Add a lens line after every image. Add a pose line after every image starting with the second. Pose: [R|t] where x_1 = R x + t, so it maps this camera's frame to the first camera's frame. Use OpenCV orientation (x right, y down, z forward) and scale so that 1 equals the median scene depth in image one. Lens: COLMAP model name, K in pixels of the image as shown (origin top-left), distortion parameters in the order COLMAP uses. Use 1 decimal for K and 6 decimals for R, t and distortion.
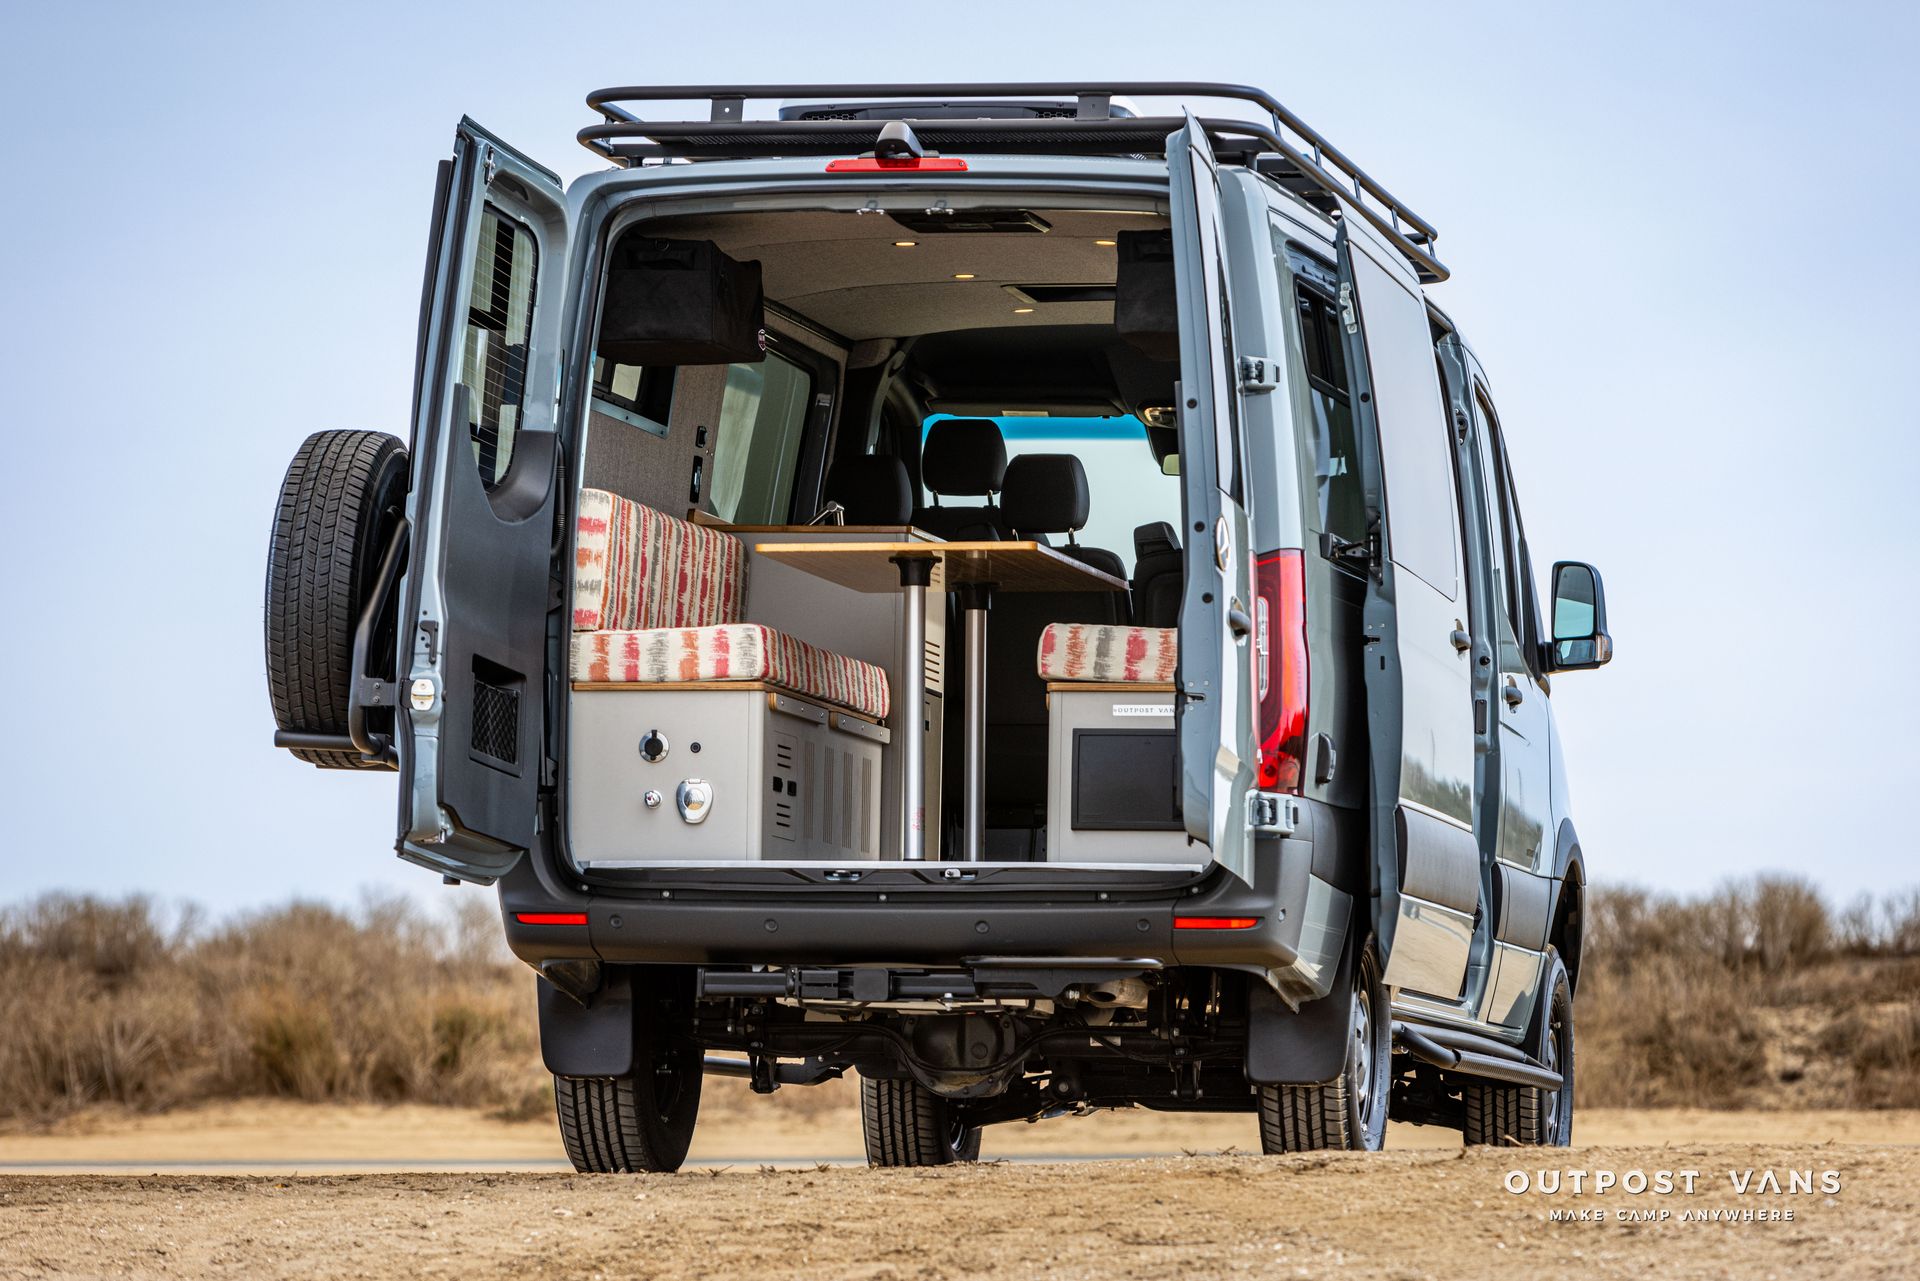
lens RADIAL K [[9738.4, 0, 960.0], [0, 9738.4, 640.5], [0, 0, 1]] dist [-0.282008, 9.434478]
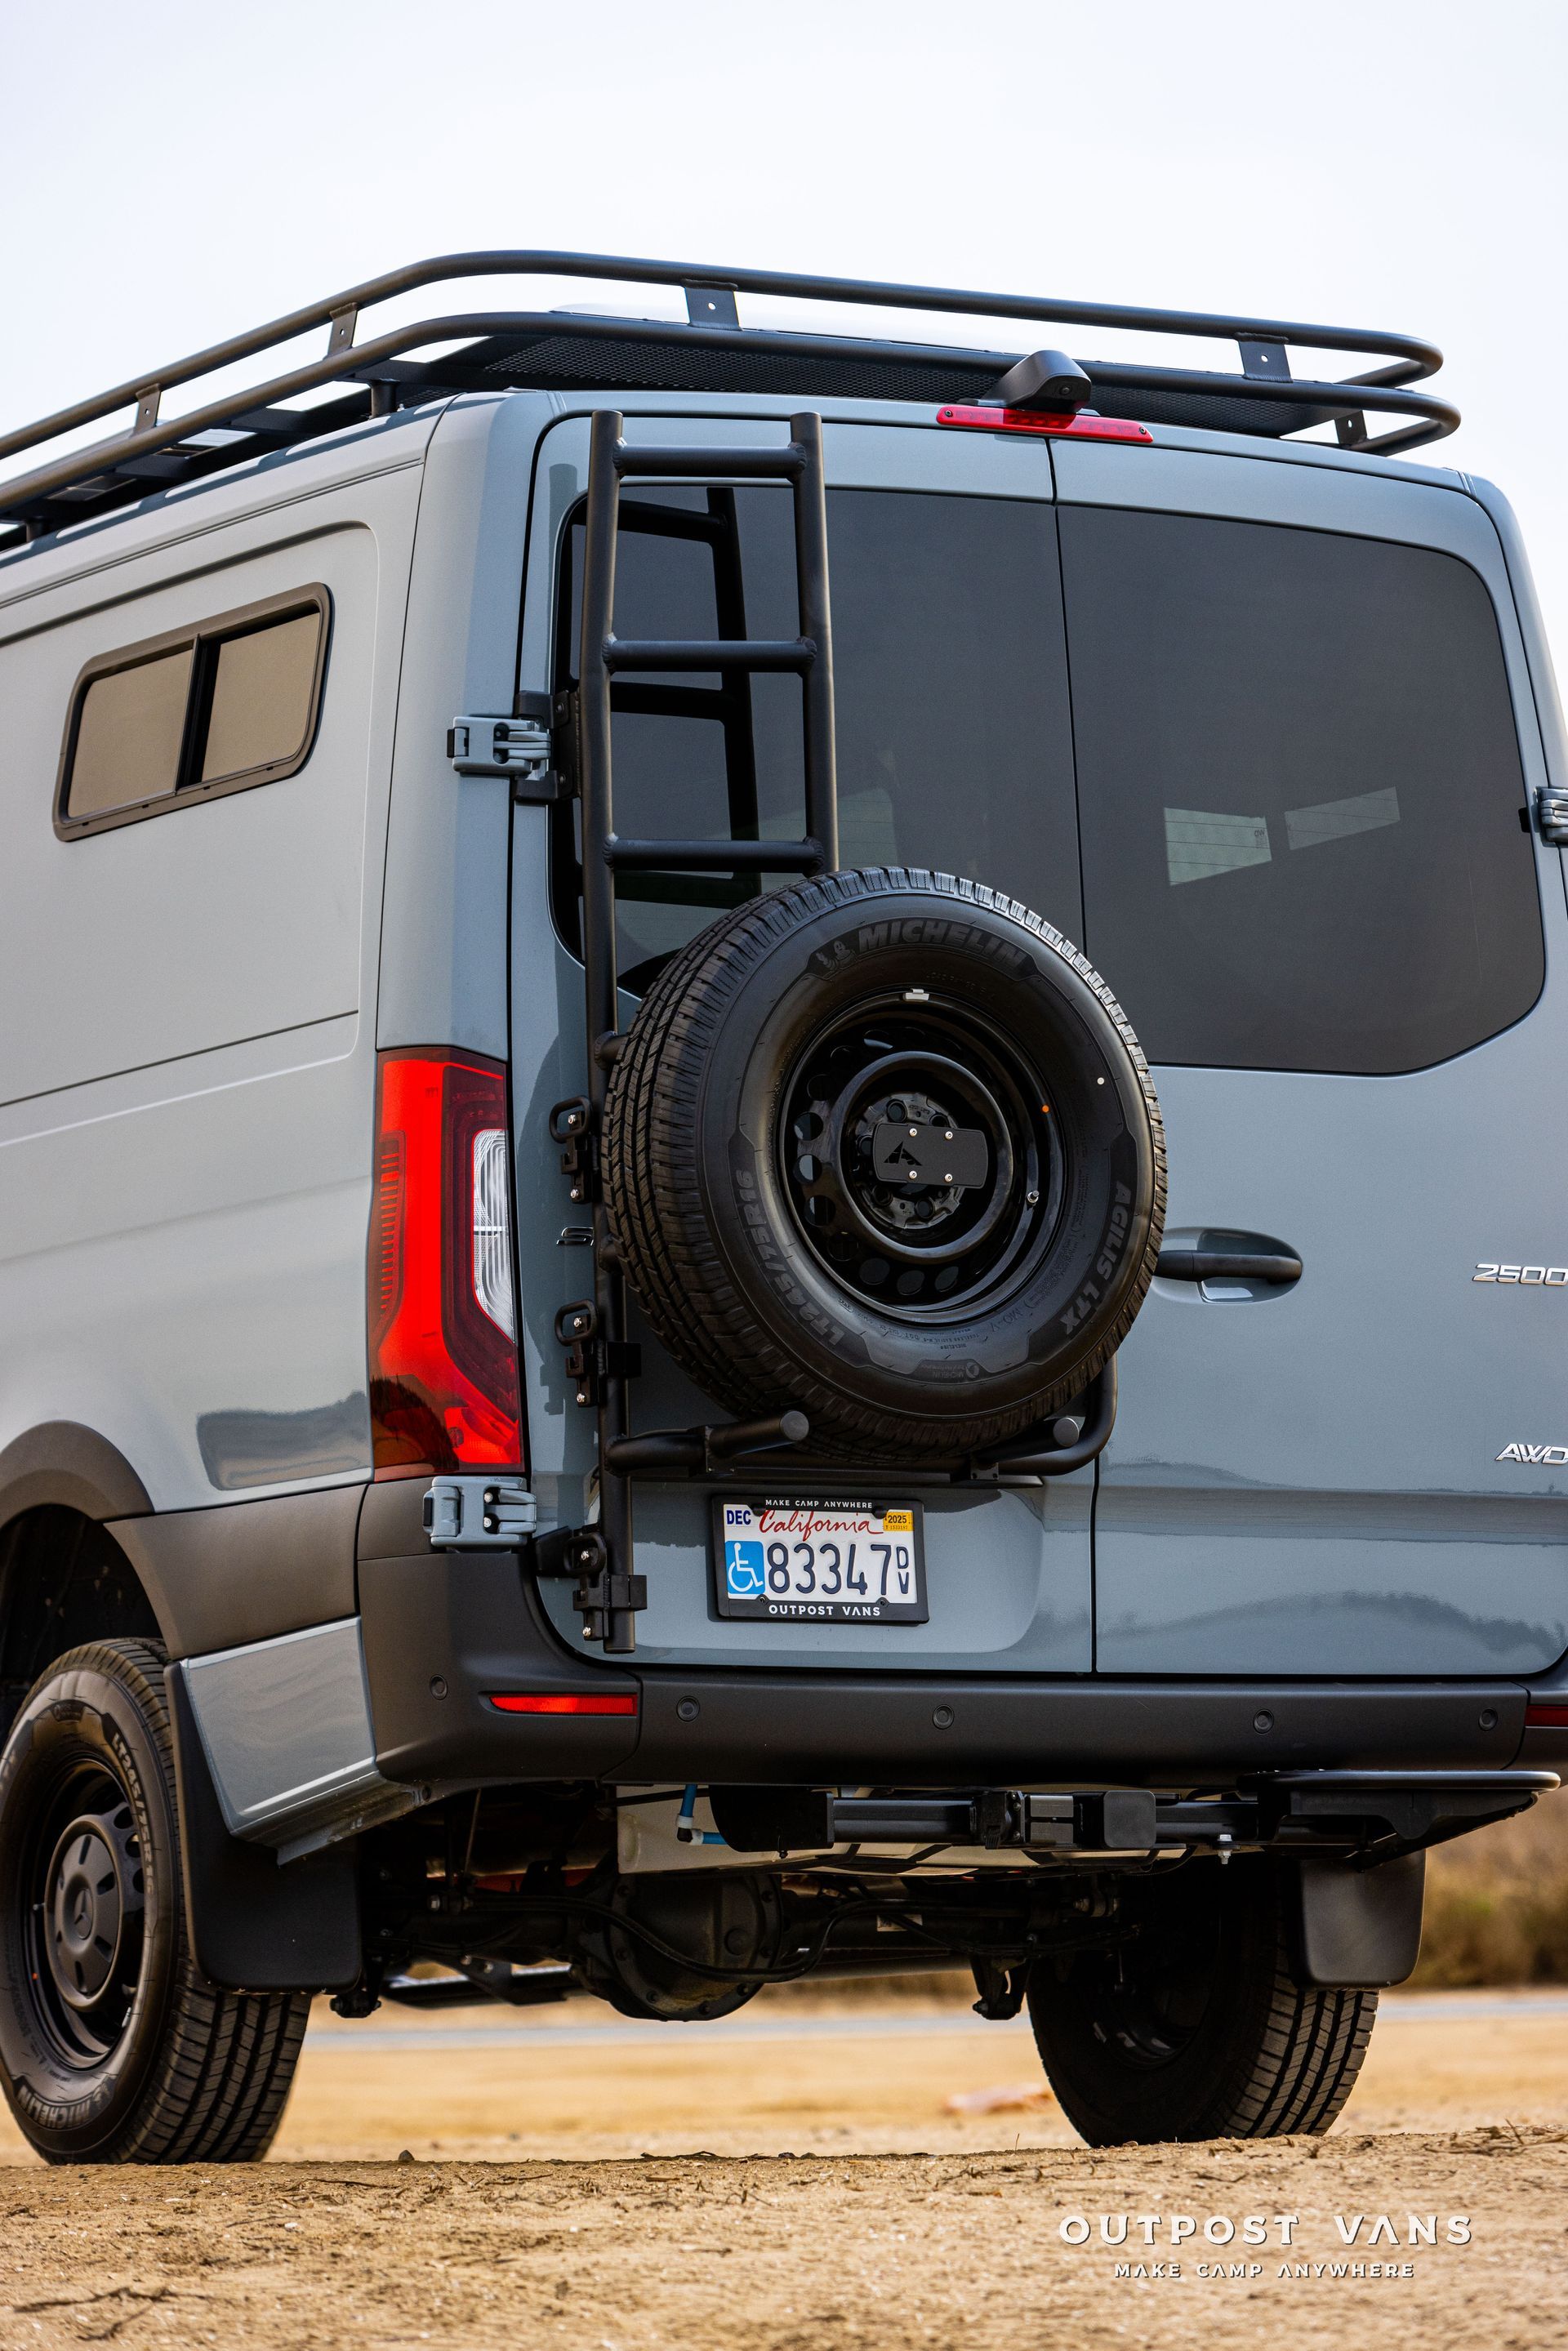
lens RADIAL K [[10555.0, 0, 784.0], [0, 10555.0, 1175.5], [0, 0, 1]] dist [-0.221781, -1.039664]
pose [[0.767224, 0.038928, 0.640197, -0.419334], [-0.015485, 0.998990, -0.042187, 0.023353], [-0.641192, 0.022453, 0.767052, 0.520001]]
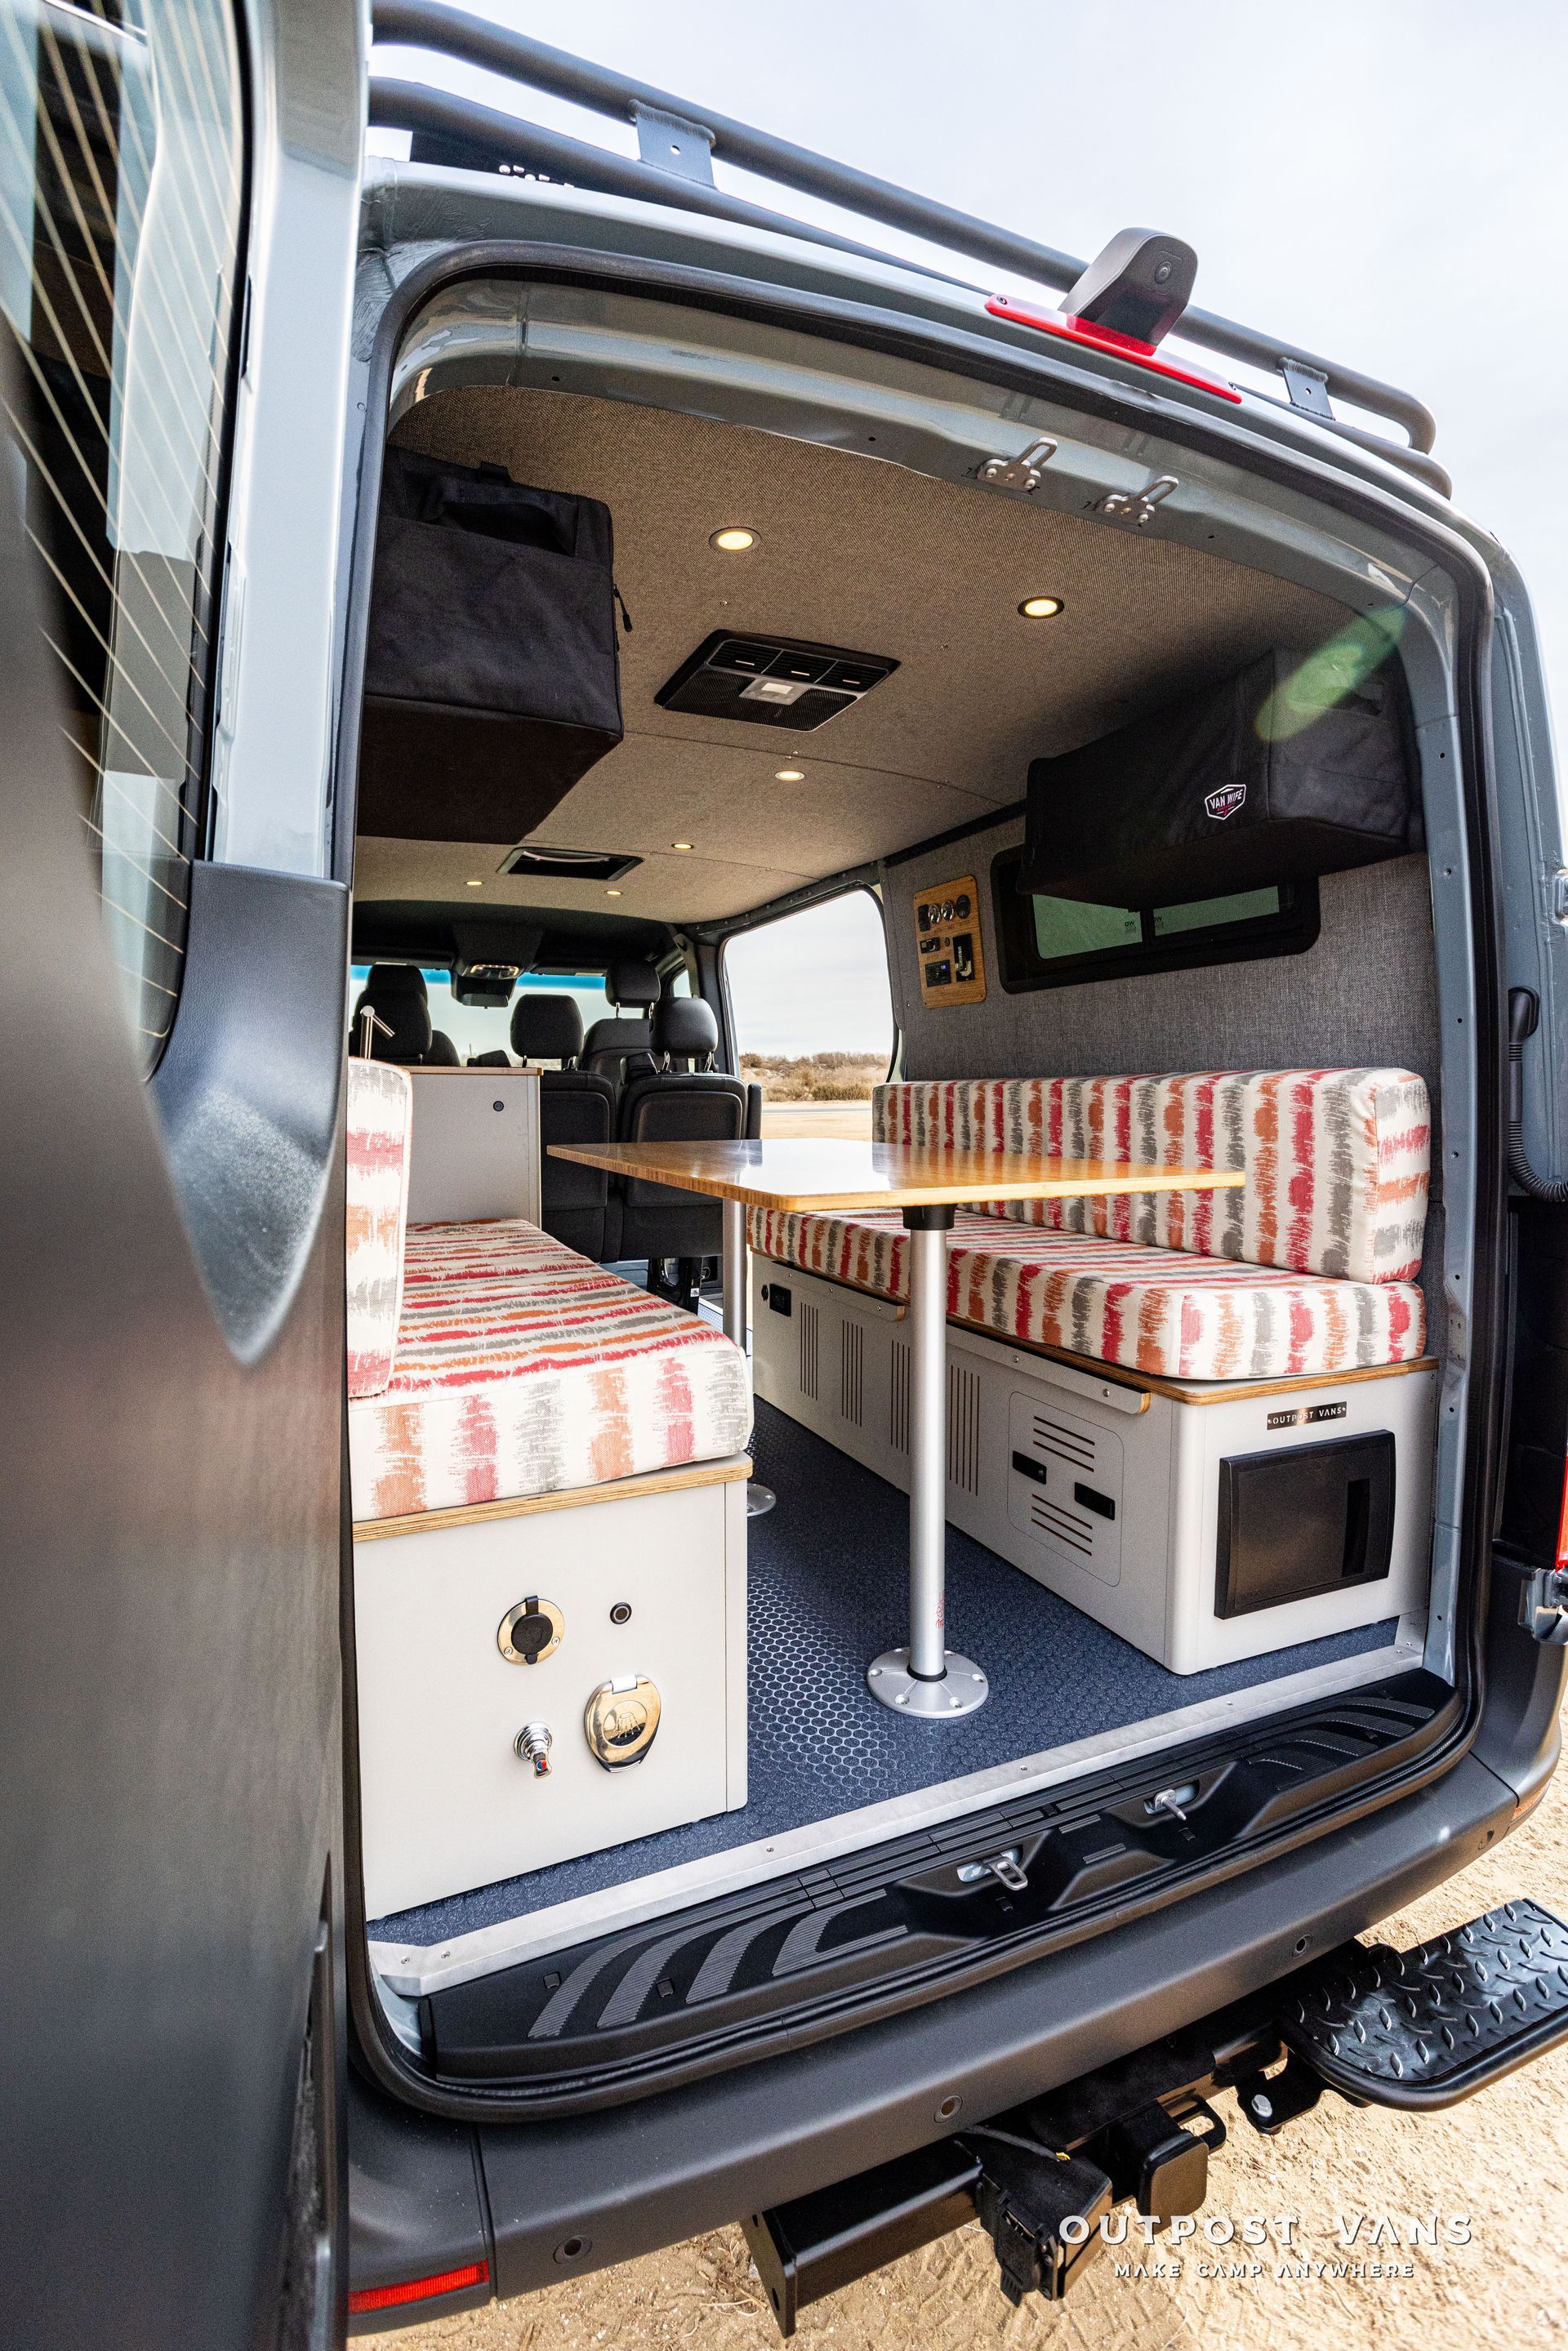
lens RADIAL K [[1031.3, 0, 758.1], [0, 1031.3, 1179.4], [0, 0, 1]] dist [0.000318, 0.000086]
pose [[0.820905, -0.060933, 0.567804, -0.049107], [-0.028502, 0.988680, 0.147305, -0.017498], [-0.570353, -0.137107, 0.809876, 0.958063]]
